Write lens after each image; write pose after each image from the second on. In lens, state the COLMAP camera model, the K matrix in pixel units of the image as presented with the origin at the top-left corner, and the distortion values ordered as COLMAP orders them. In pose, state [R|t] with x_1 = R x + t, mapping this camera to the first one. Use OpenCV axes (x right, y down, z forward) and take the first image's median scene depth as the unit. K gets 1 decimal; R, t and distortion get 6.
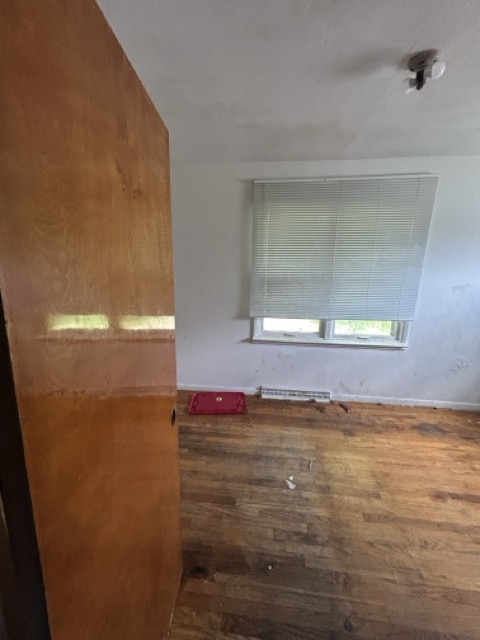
lens RADIAL K [[260.0, 0, 238.7], [0, 260.0, 319.9], [0, 0, 1]] dist [0.000442, 0.000043]
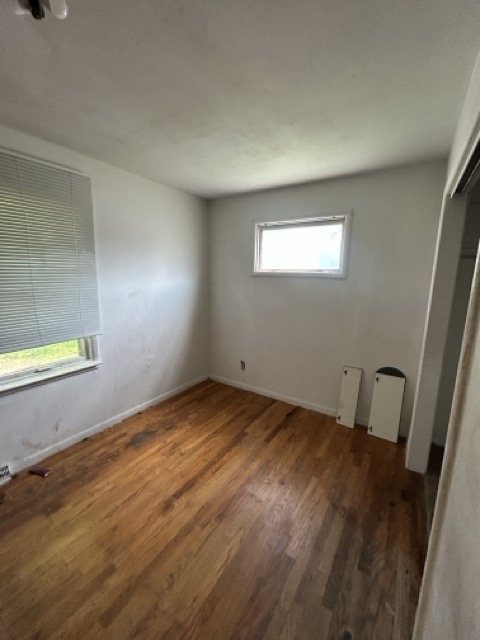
lens RADIAL K [[260.0, 0, 246.0], [0, 260.0, 321.1], [0, 0, 1]] dist [0.000442, 0.000043]
pose [[0.429551, -0.156897, 0.889308, 0.099352], [0.181543, 0.979689, 0.085154, -0.027556], [-0.884606, 0.124870, 0.449310, 0.154248]]
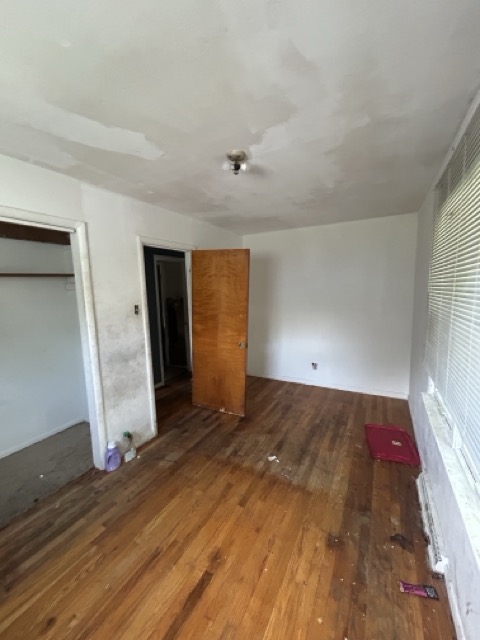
lens RADIAL K [[260.0, 0, 240.8], [0, 260.0, 317.3], [0, 0, 1]] dist [0.000442, 0.000043]
pose [[-0.366689, 0.106182, -0.924264, 1.071599], [-0.185915, 0.965064, 0.184628, -0.205335], [0.911578, 0.239536, -0.334137, 0.863951]]
